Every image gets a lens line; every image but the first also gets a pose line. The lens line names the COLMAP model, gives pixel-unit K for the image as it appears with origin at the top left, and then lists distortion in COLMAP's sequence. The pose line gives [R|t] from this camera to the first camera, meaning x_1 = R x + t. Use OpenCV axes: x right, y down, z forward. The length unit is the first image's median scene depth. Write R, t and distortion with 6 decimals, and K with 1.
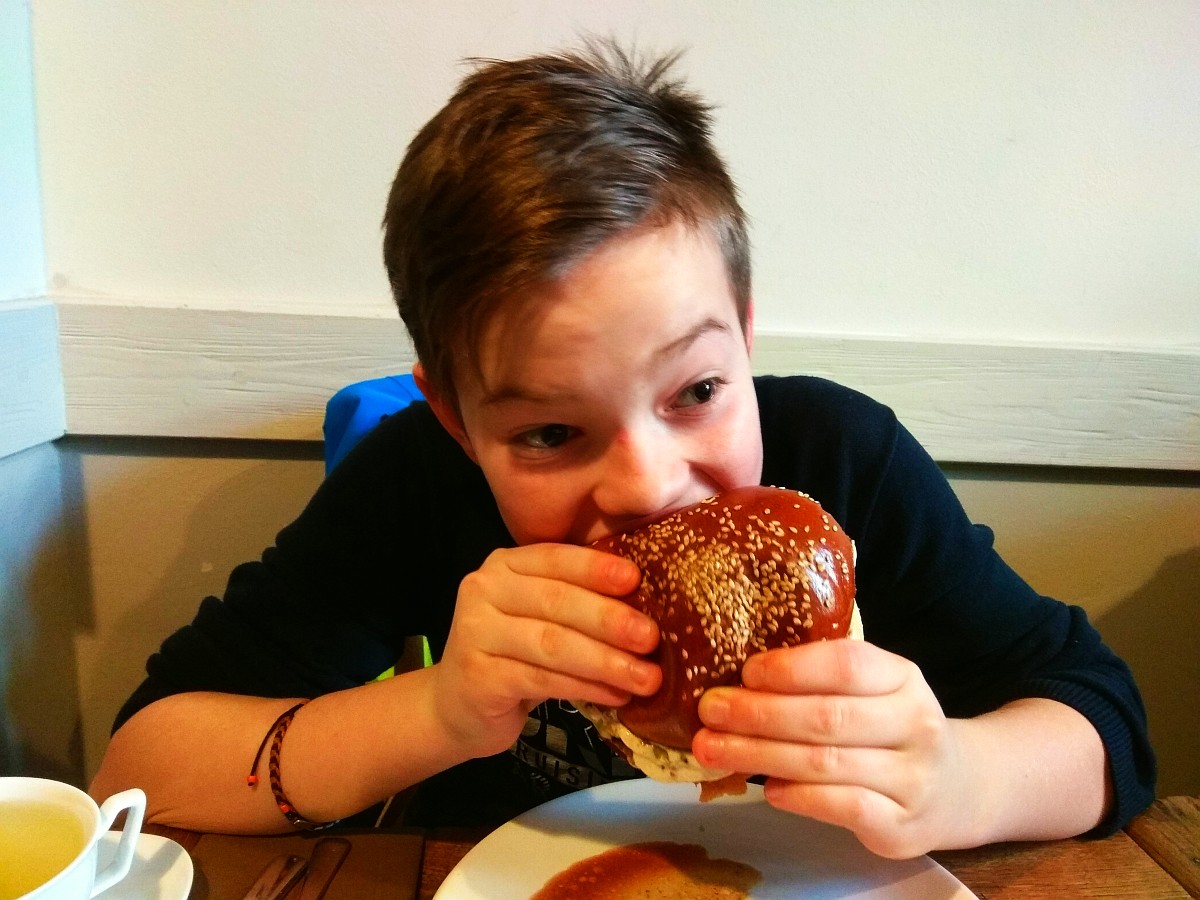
lens RADIAL K [[968.9, 0, 599.5], [0, 968.9, 460.8], [0, 0, 1]] dist [0.058774, -0.083239]
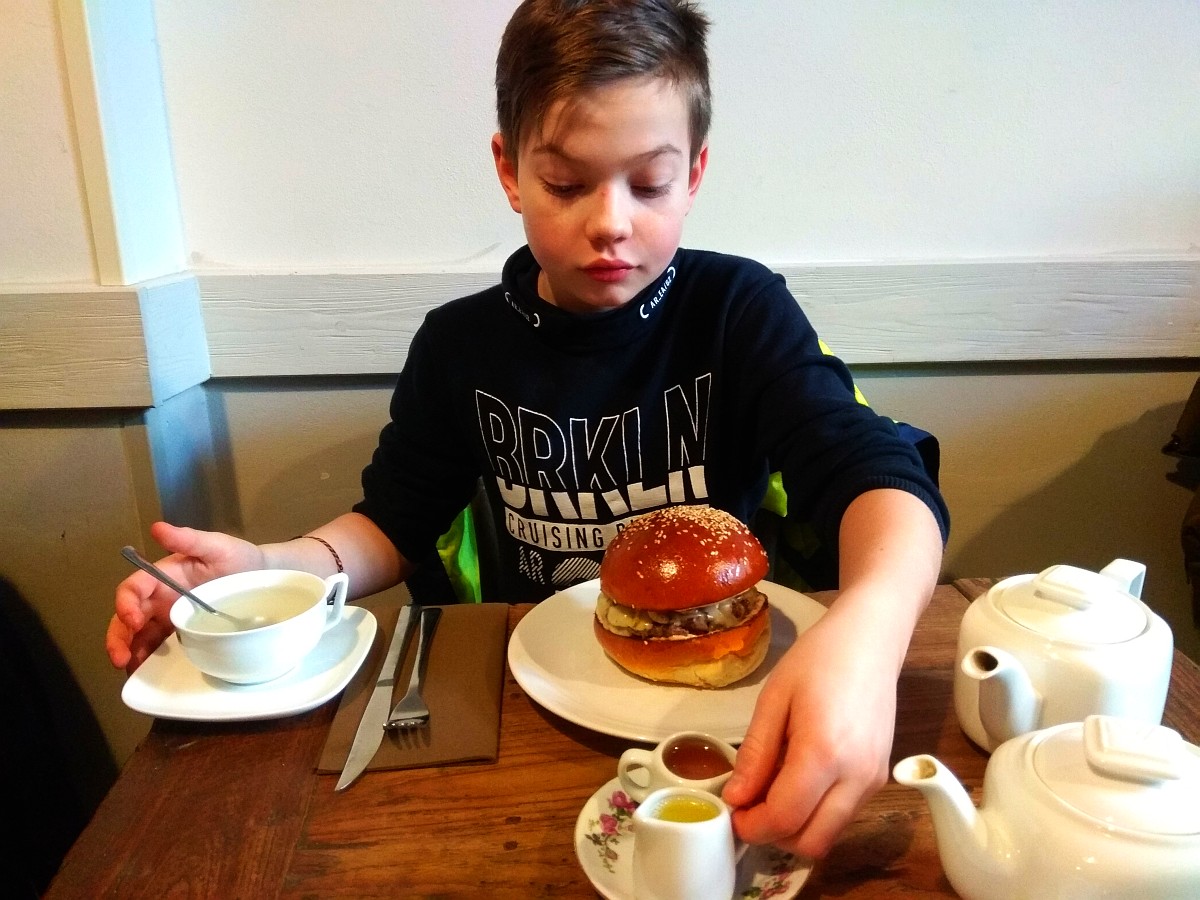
lens RADIAL K [[968.9, 0, 610.4], [0, 968.9, 459.6], [0, 0, 1]] dist [0.058774, -0.083239]
pose [[0.997792, -0.049908, -0.043823, 0.067756], [0.053057, 0.995852, 0.073922, 0.027612], [0.039952, -0.076083, 0.996301, -0.550719]]
